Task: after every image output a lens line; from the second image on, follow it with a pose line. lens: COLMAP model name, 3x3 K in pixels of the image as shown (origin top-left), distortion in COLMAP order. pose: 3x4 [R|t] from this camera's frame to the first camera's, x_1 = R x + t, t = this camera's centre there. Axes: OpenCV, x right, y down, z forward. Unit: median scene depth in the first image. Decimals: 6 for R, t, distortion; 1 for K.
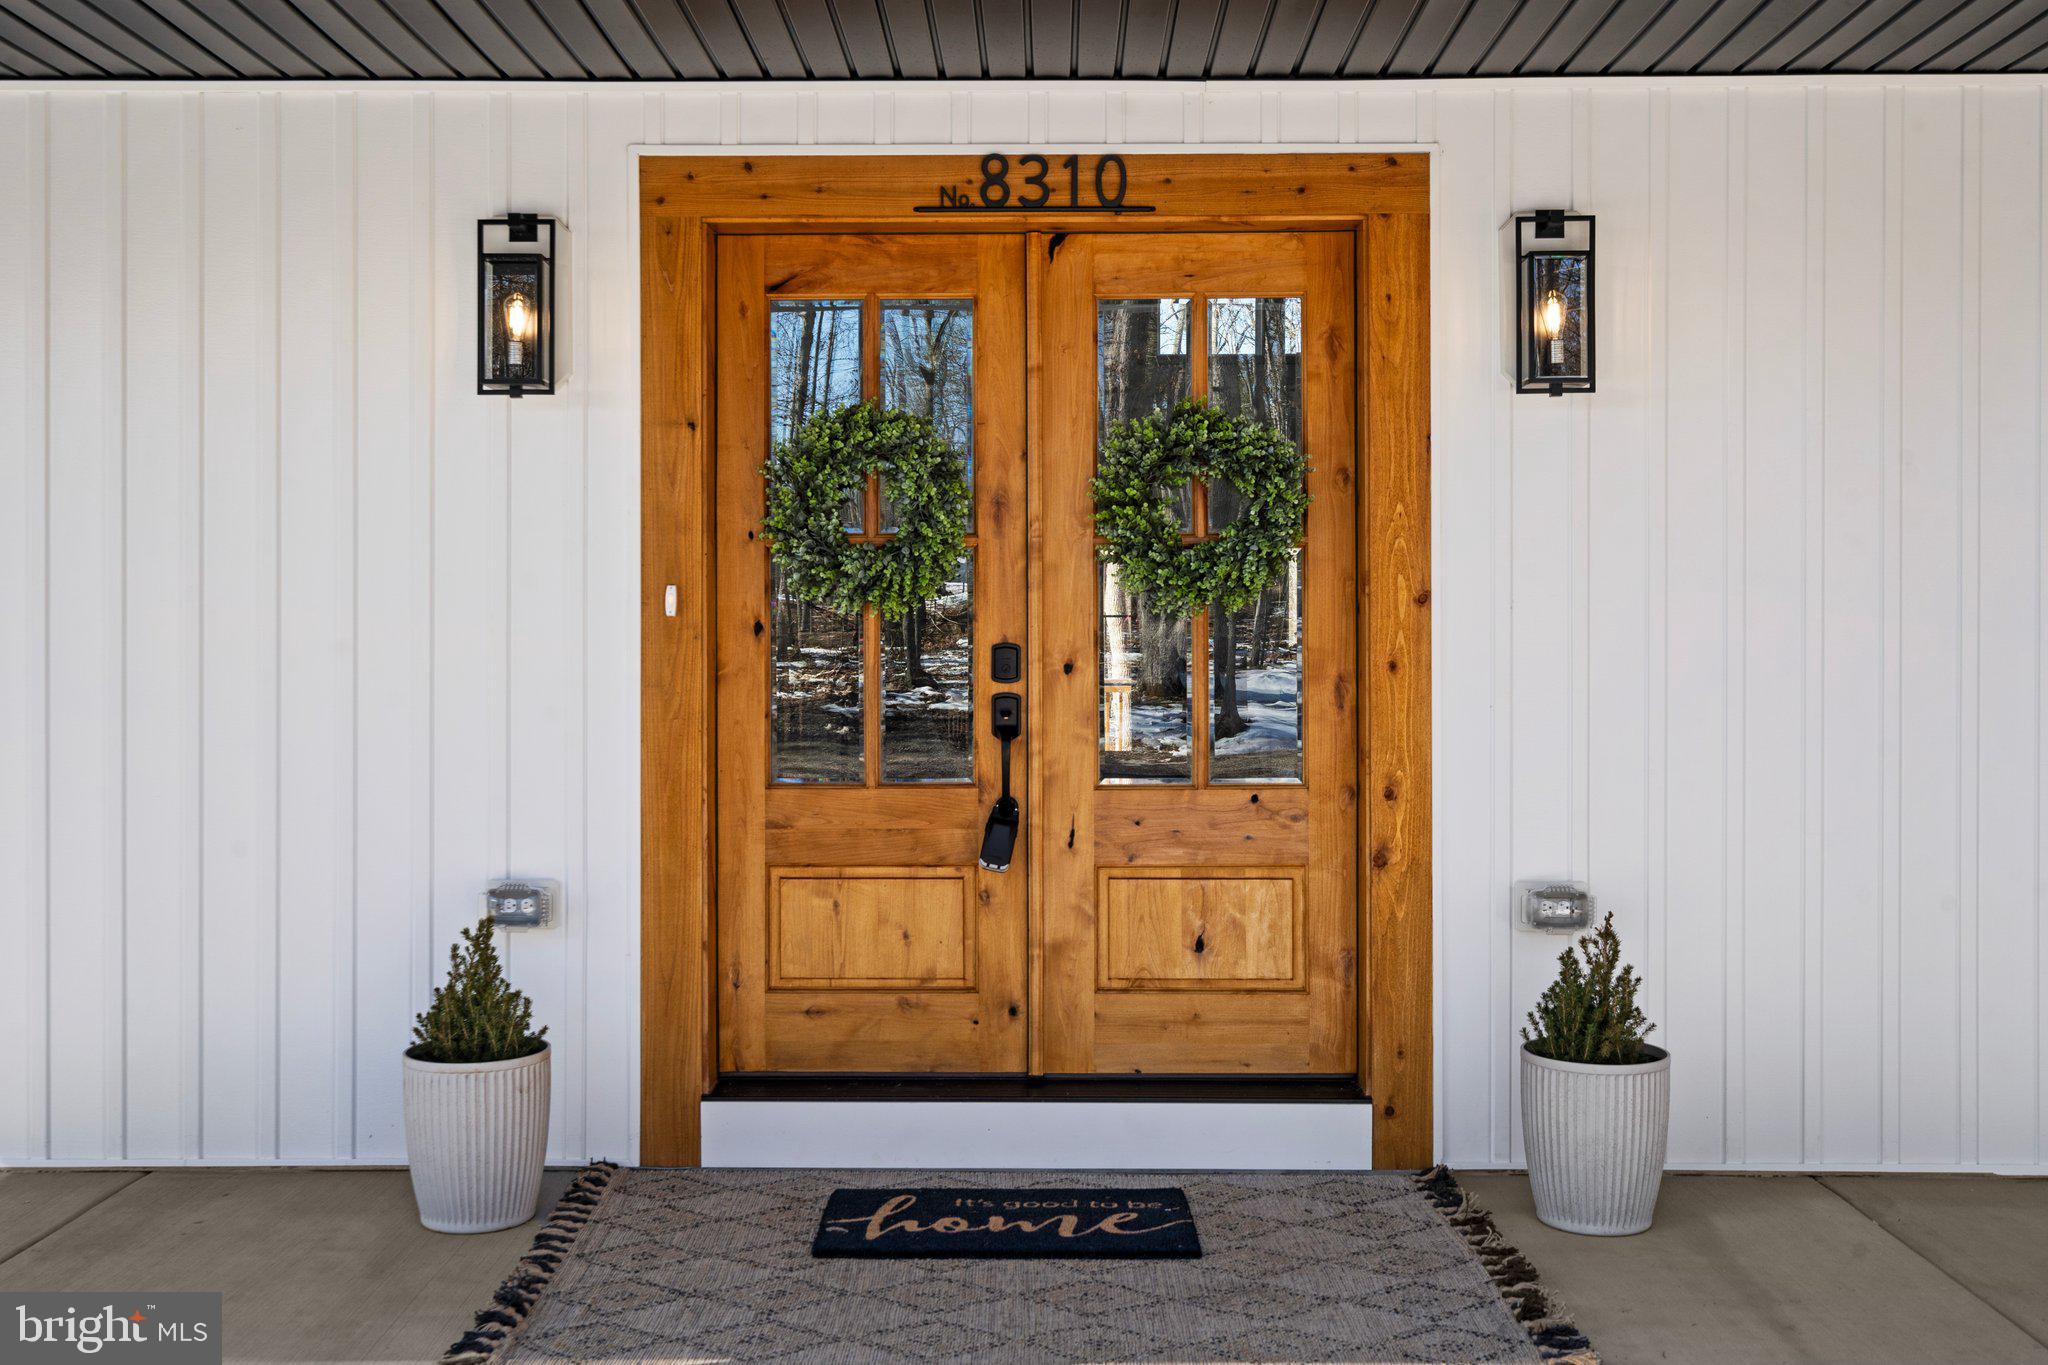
lens RADIAL K [[2035.4, 0, 1023.5], [0, 2035.4, 665.3], [0, 0, 1]] dist [0.015445, 0.000000]
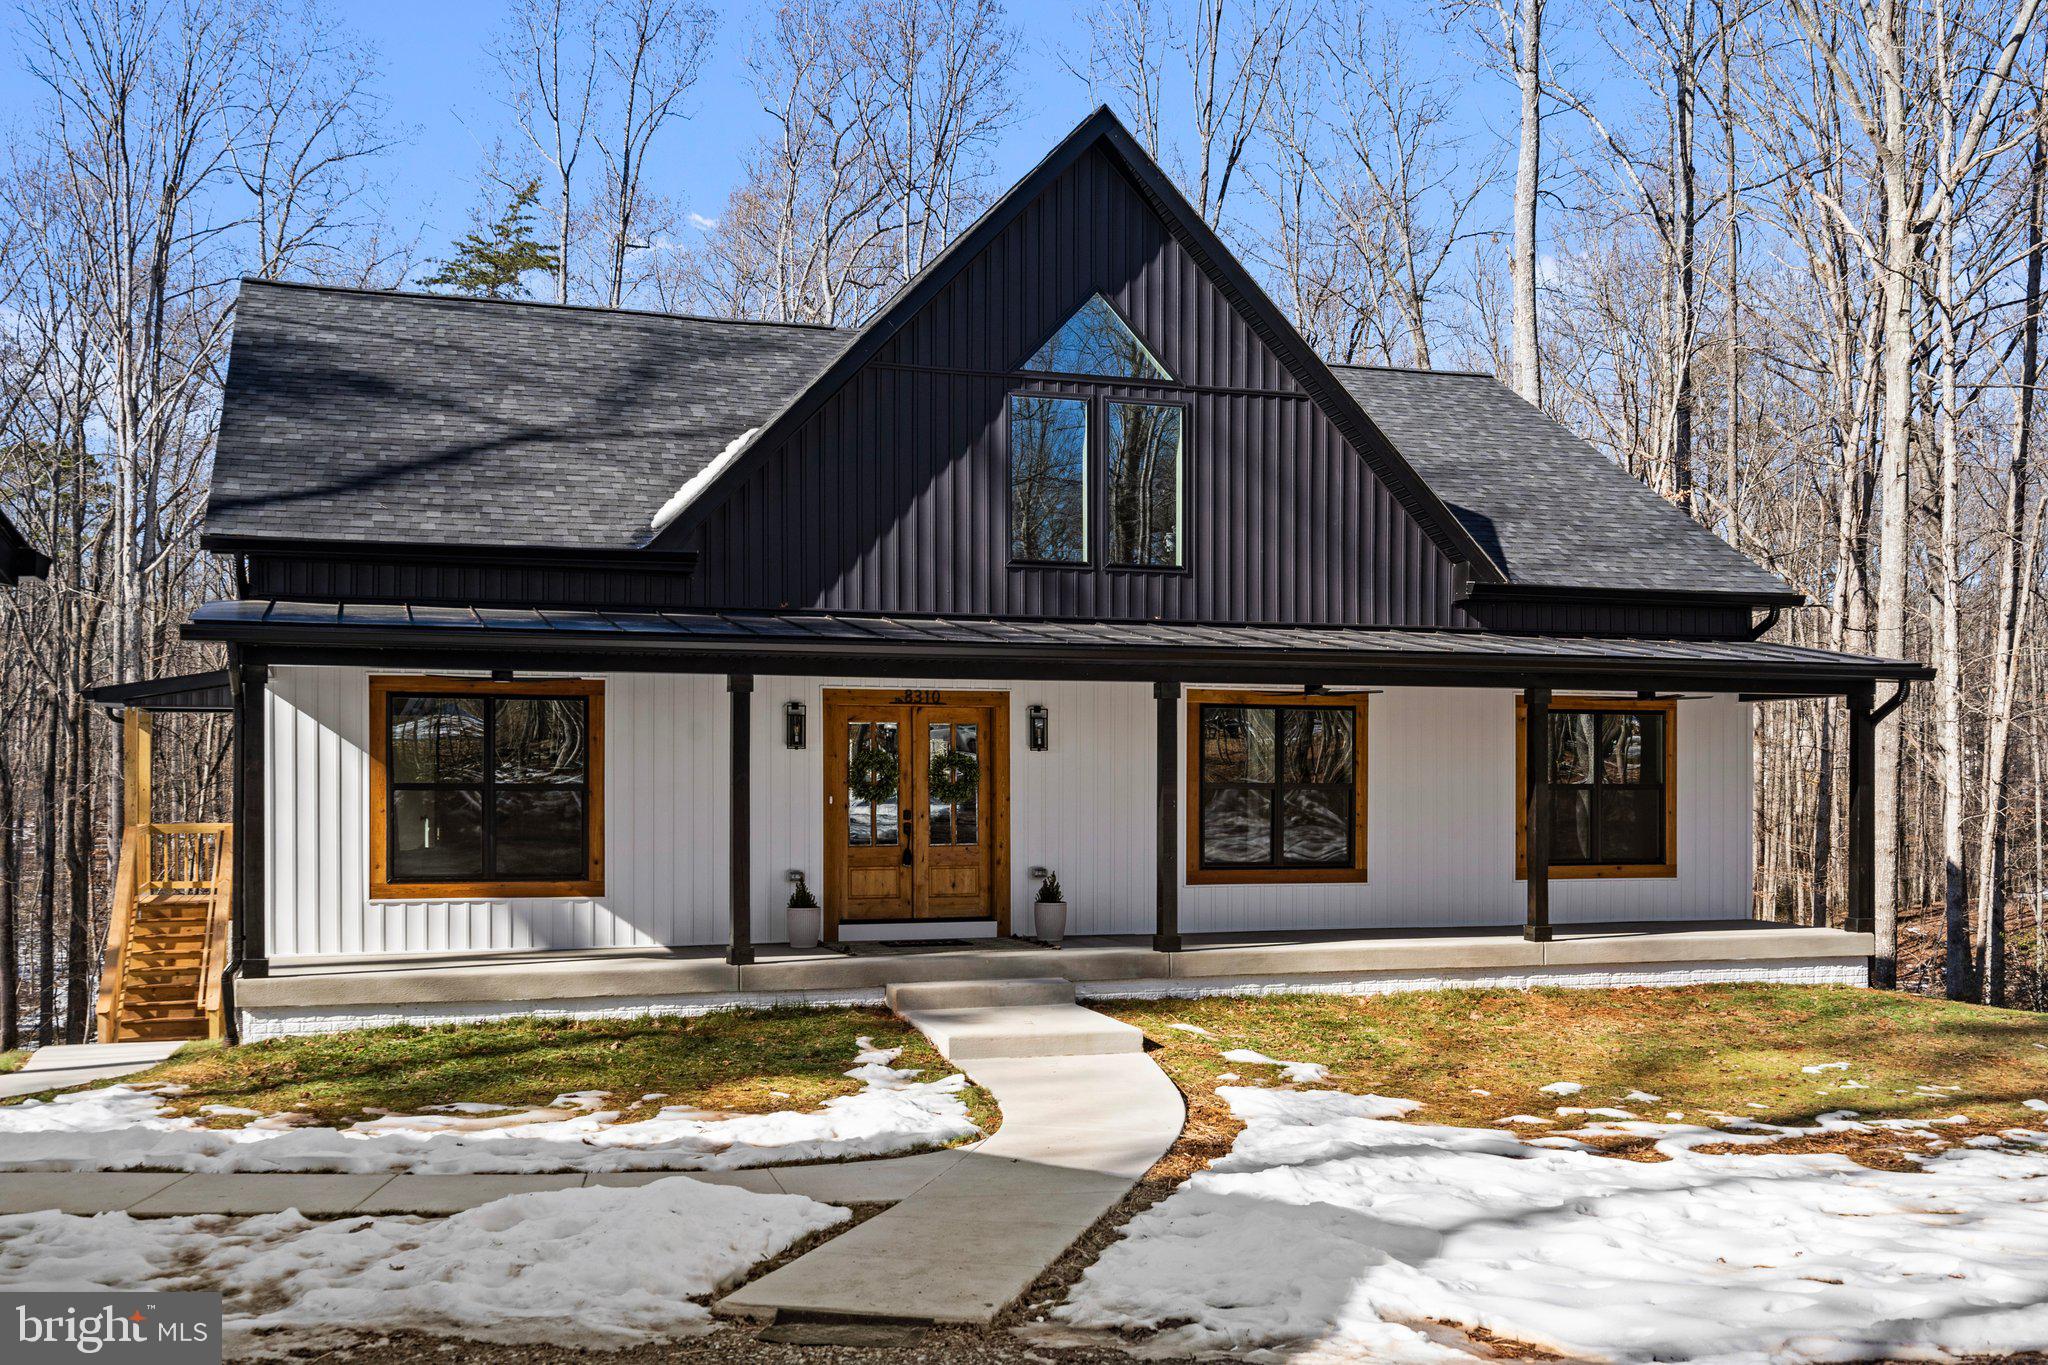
lens RADIAL K [[2040.2, 0, 1015.8], [0, 2040.2, 788.3], [0, 0, 1]] dist [0.006584, 0.000000]
pose [[0.942594, -0.000510, 0.333942, -1.165856], [0.000735, 1.000000, -0.000547, -0.052025], [-0.333941, 0.000761, 0.942594, -2.892506]]
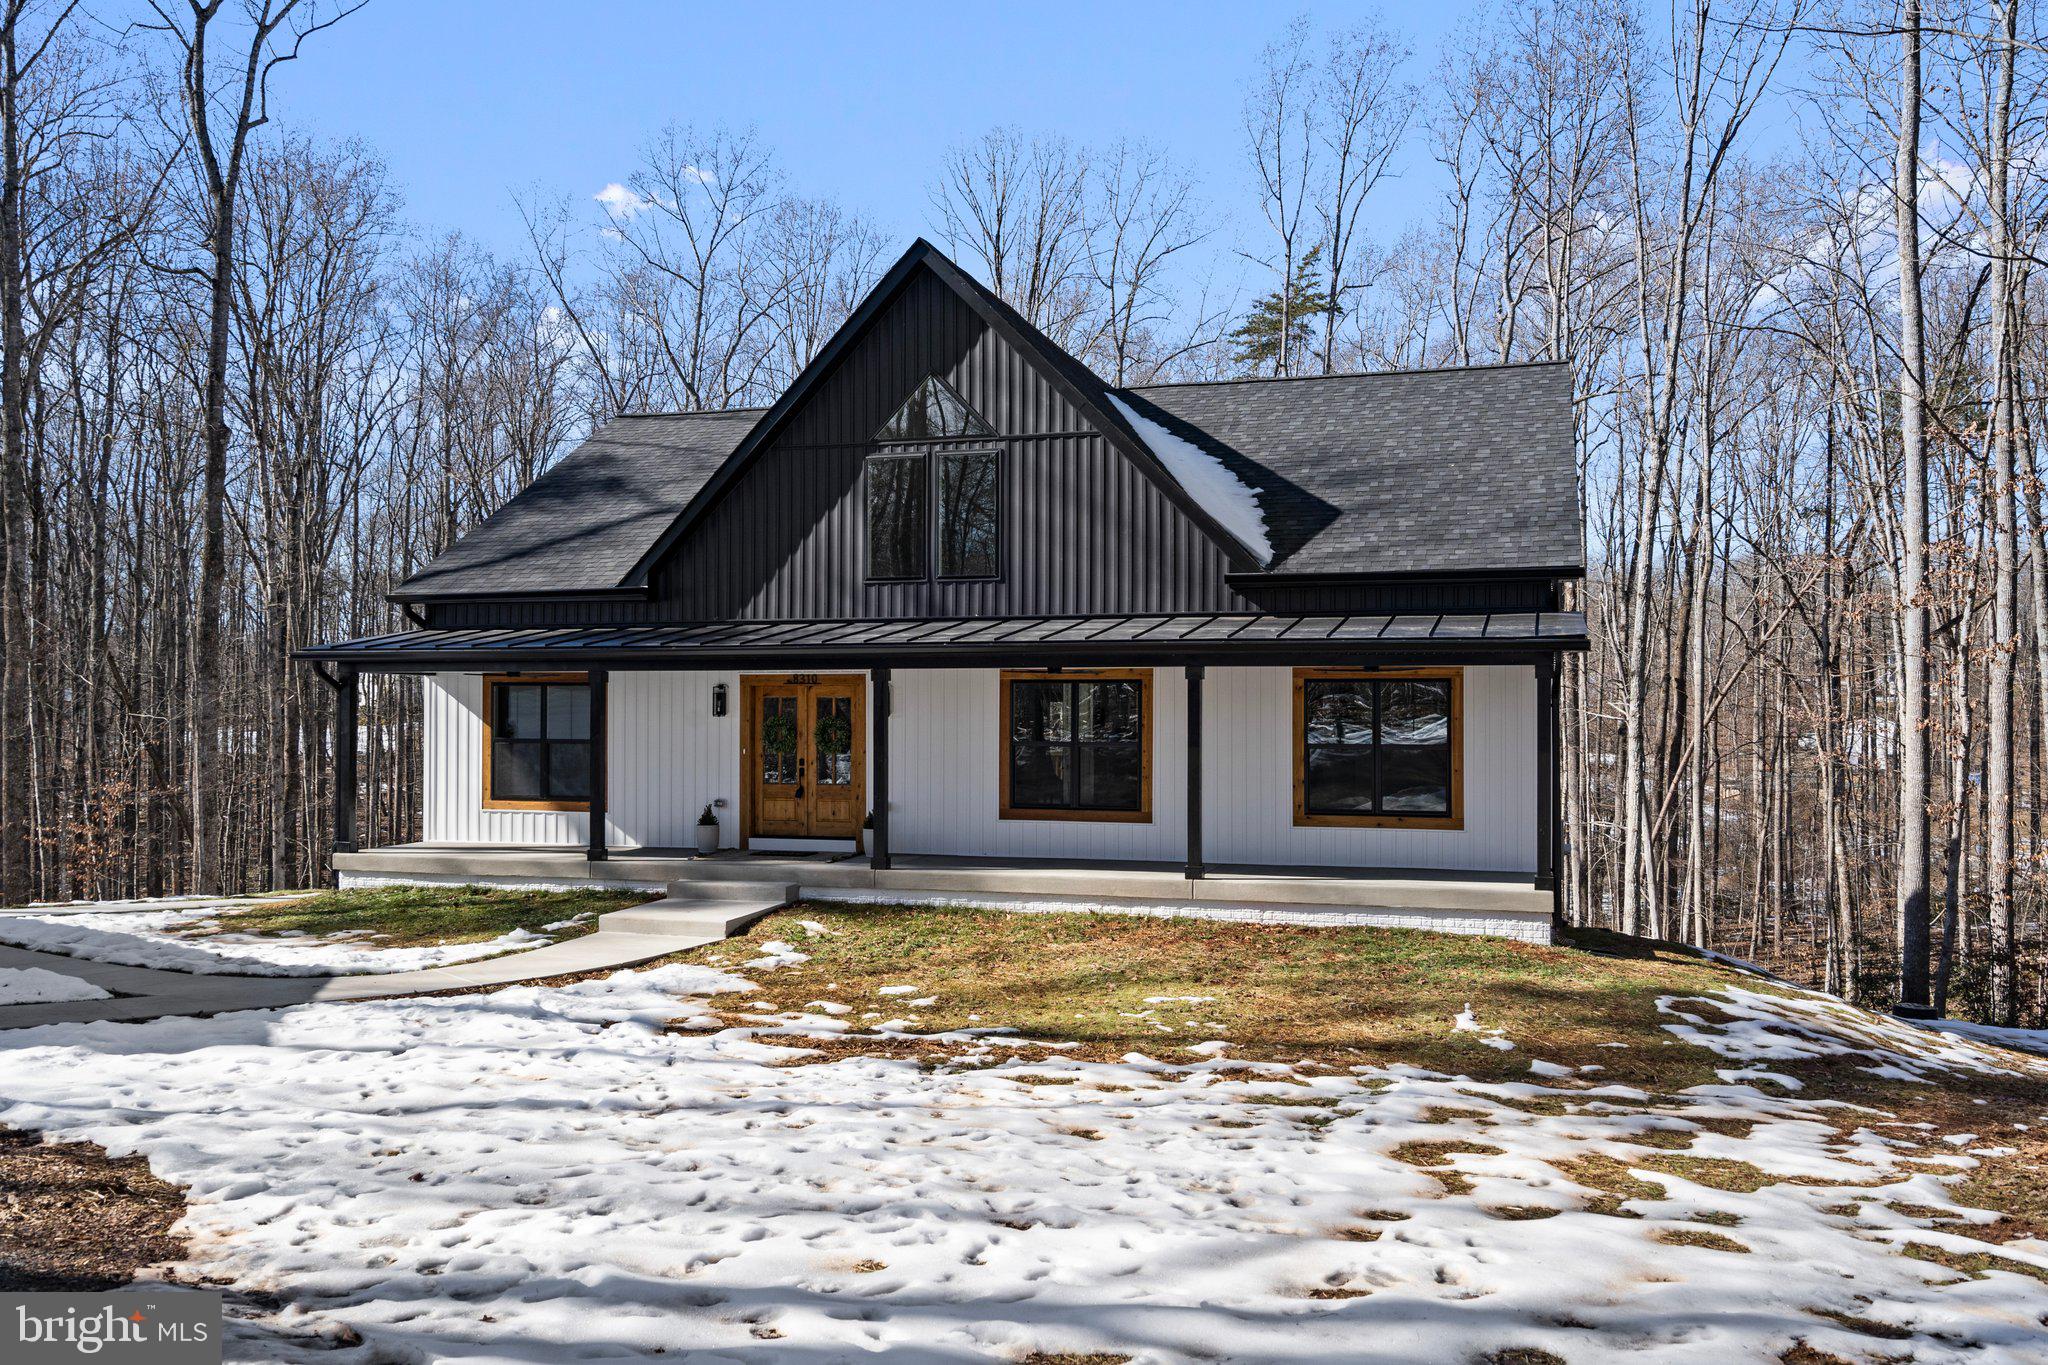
lens RADIAL K [[1700.9, 0, 1025.7], [0, 1700.9, 685.1], [0, 0, 1]] dist [0.008975, -0.012395]
pose [[0.957922, -0.003427, -0.287009, 1.978800], [-0.000429, 0.999910, -0.013372, -0.155989], [0.287029, 0.012933, 0.957835, -3.402689]]
